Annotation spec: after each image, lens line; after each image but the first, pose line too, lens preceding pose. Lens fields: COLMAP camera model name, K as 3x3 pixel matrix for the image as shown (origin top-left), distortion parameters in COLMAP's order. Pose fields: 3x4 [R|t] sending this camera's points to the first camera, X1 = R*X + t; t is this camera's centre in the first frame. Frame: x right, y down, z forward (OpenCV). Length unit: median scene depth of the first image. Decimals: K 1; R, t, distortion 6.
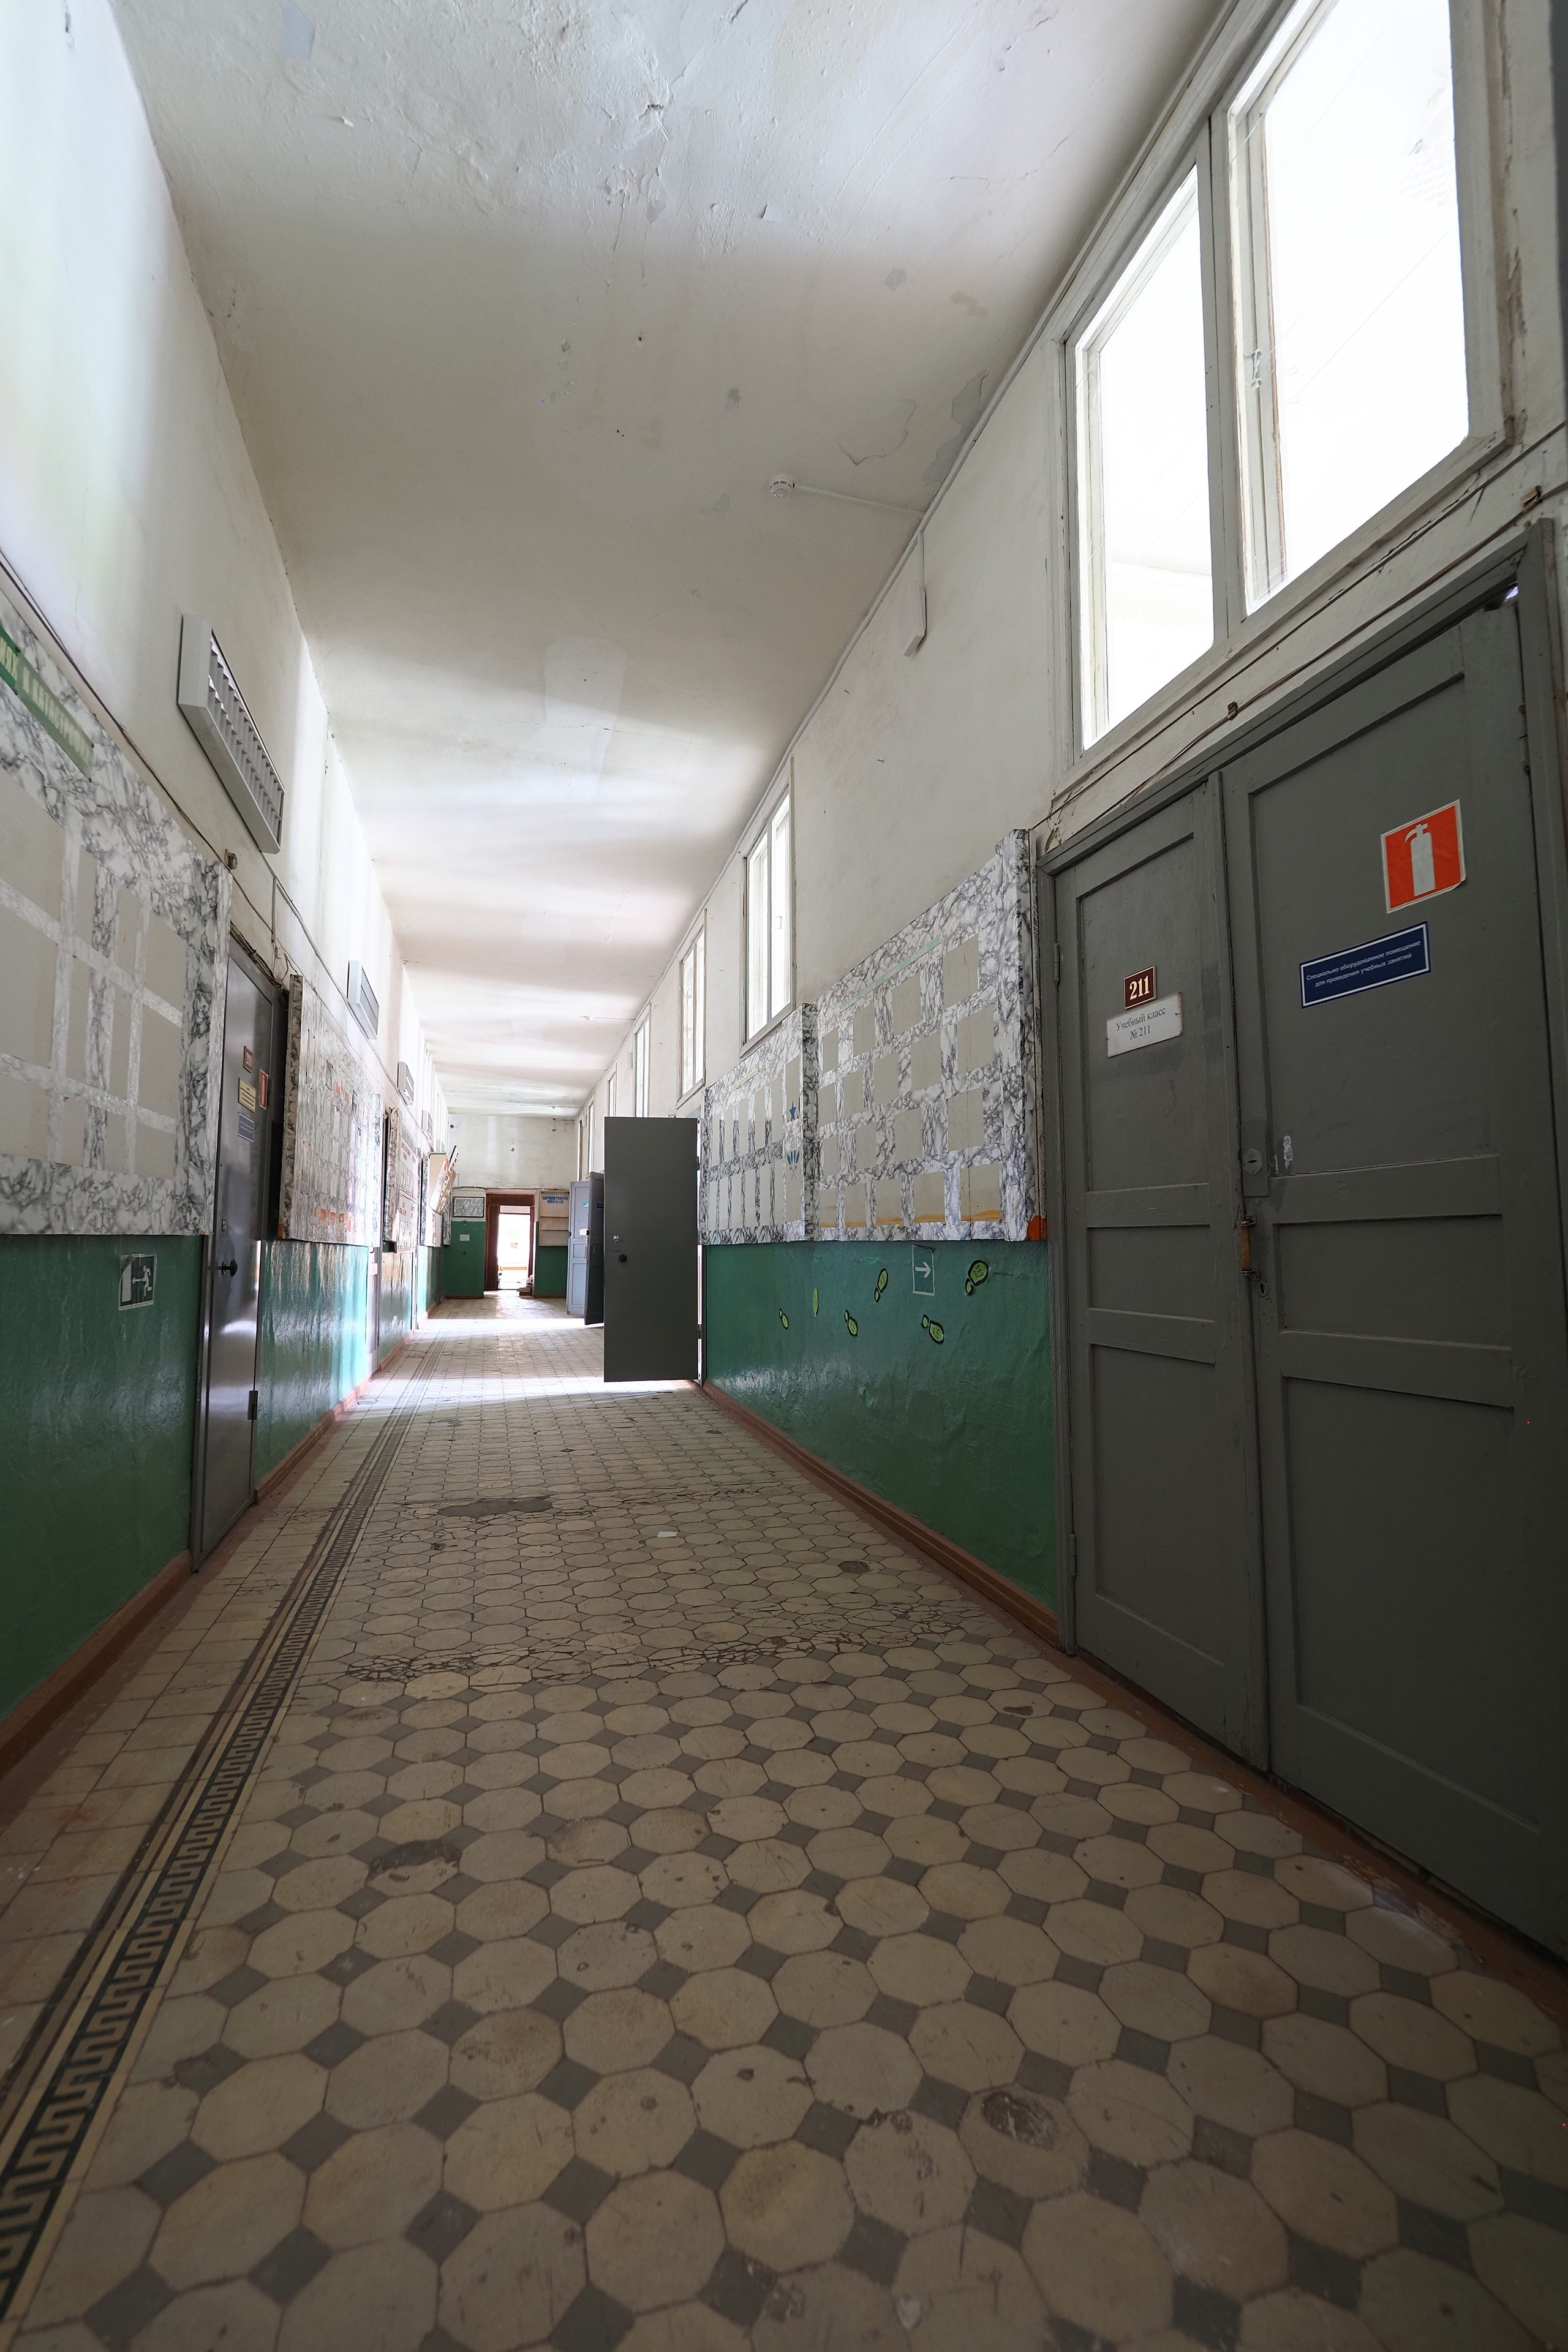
lens RADIAL K [[1018.1, 0, 774.7], [0, 1018.1, 1141.7], [0, 0, 1]] dist [0.001550, -0.014718]
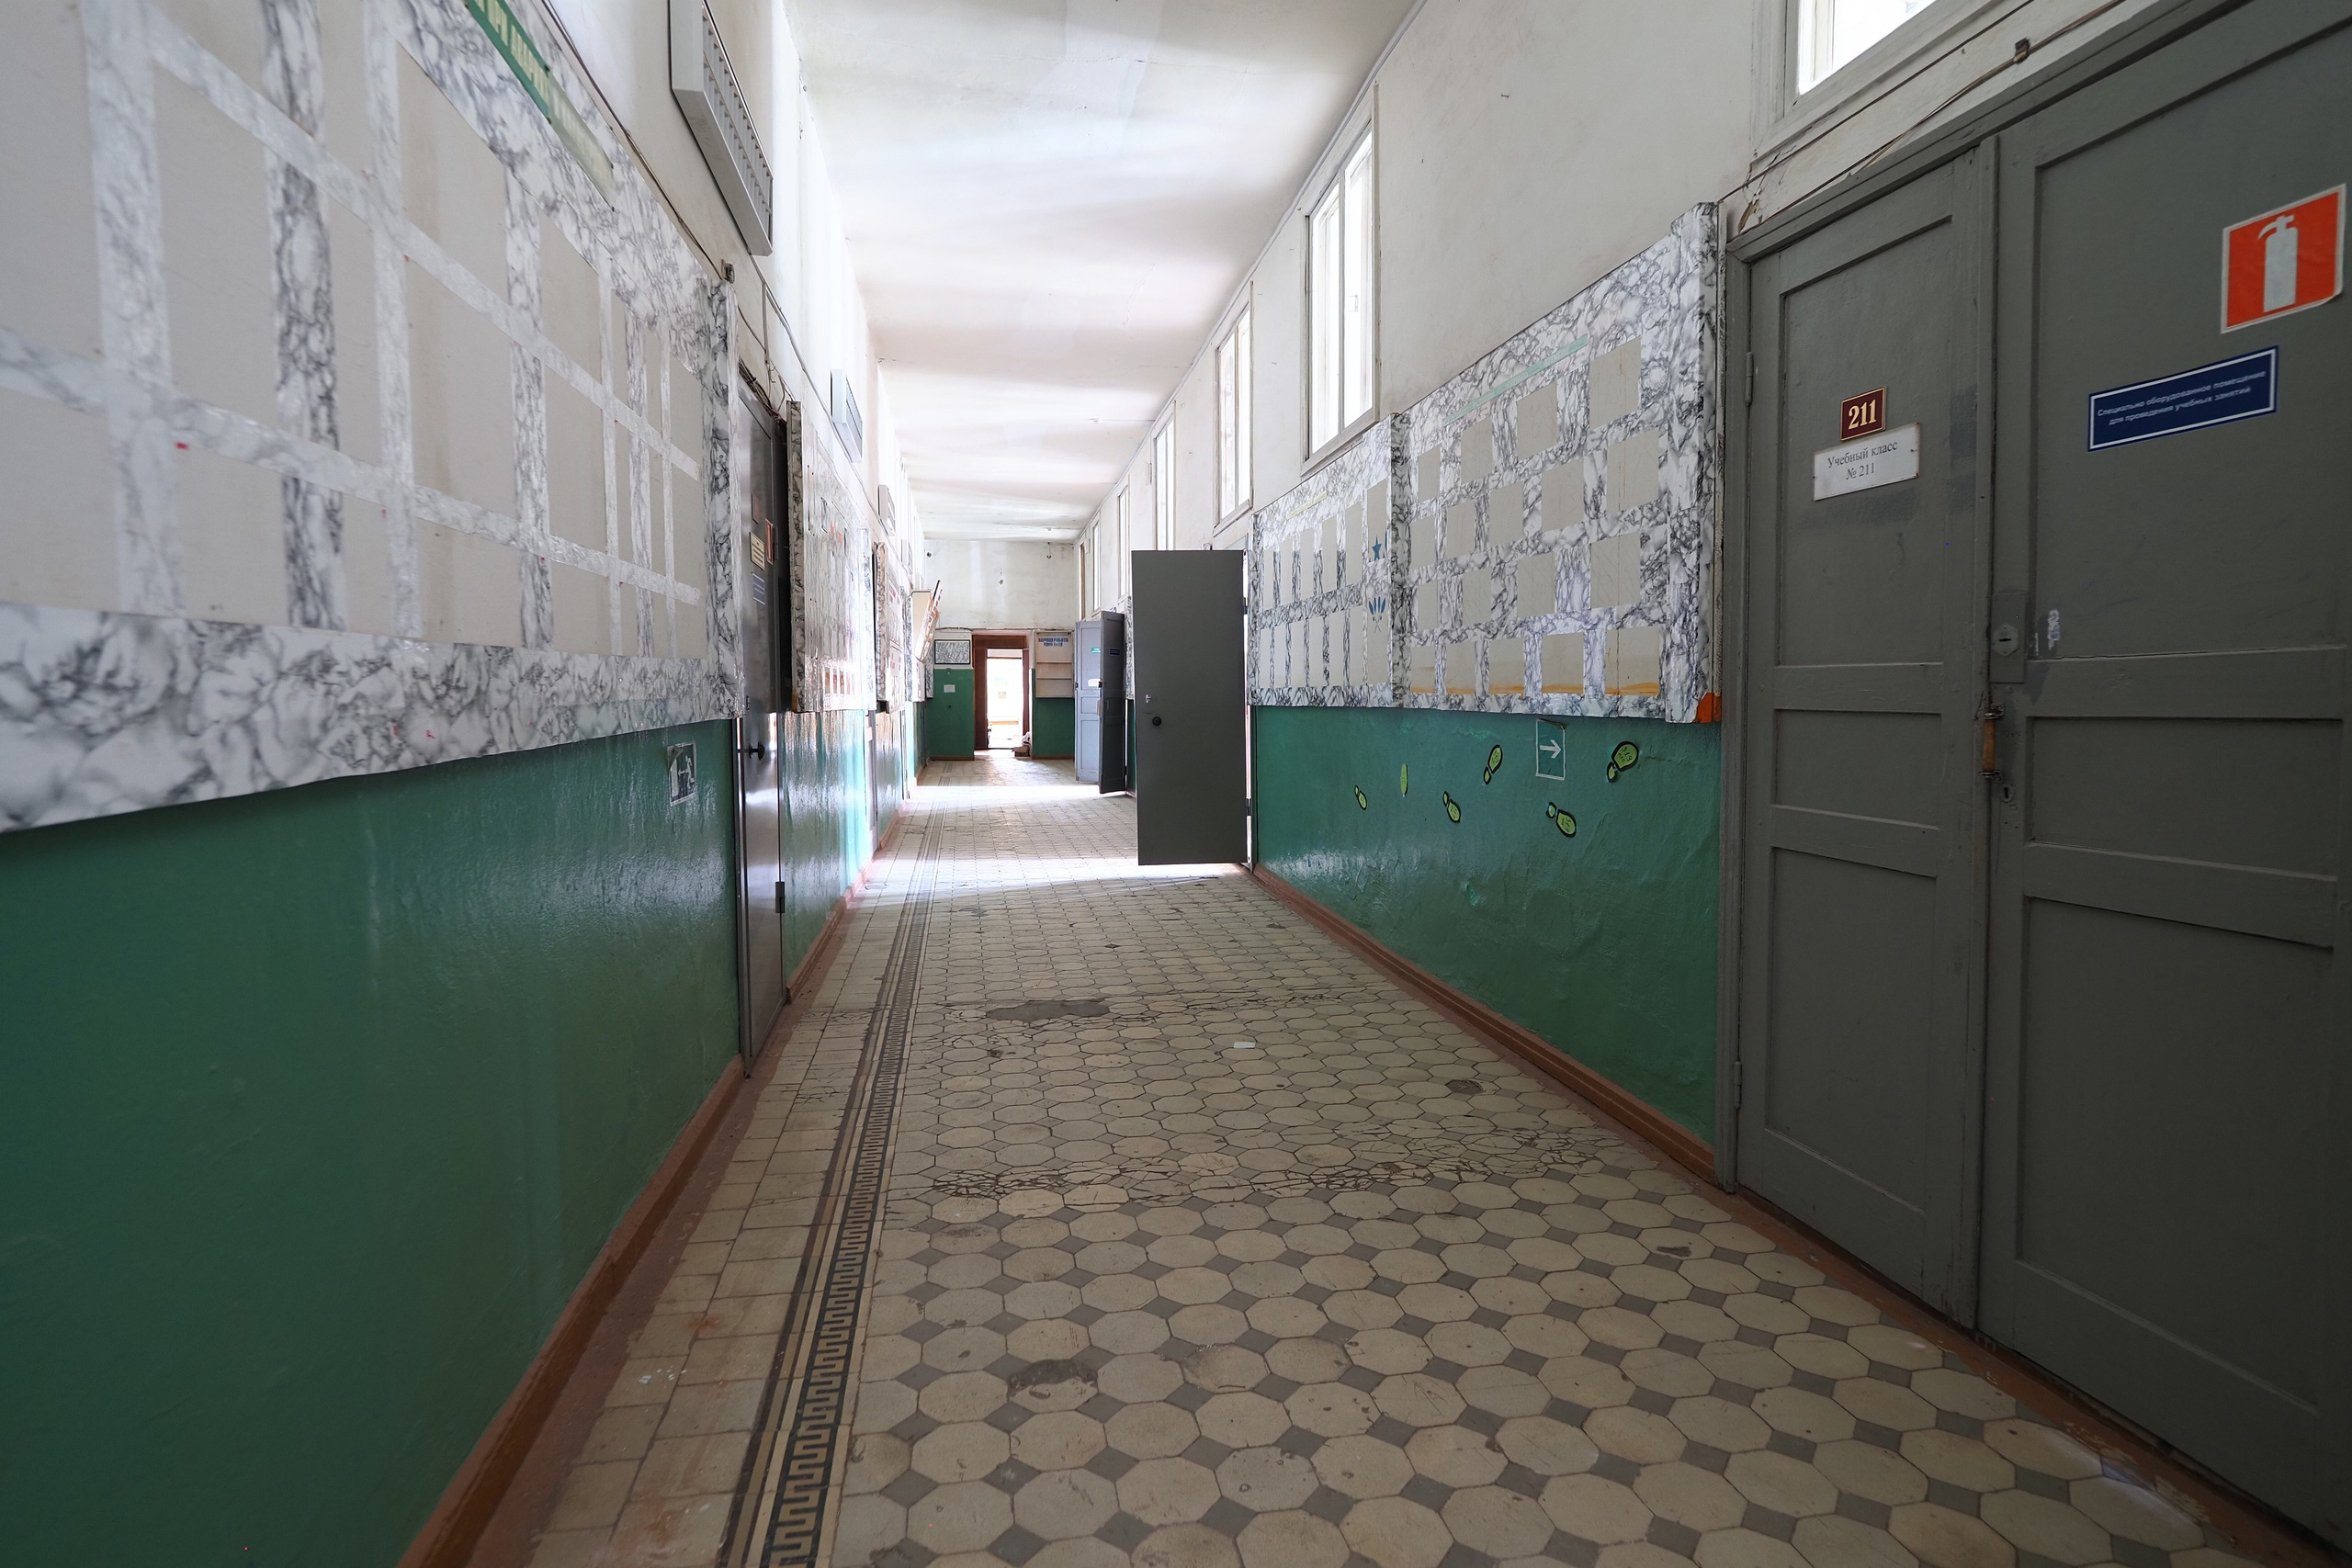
lens RADIAL K [[1260.7, 0, 1178.9], [0, 1260.7, 743.7], [0, 0, 1]] dist [-0.007118, -0.002096]
pose [[0.995279, -0.001544, -0.097039, -0.074219], [0.015750, 0.989189, 0.145797, -0.043620], [0.095764, -0.146637, 0.984544, -0.056757]]
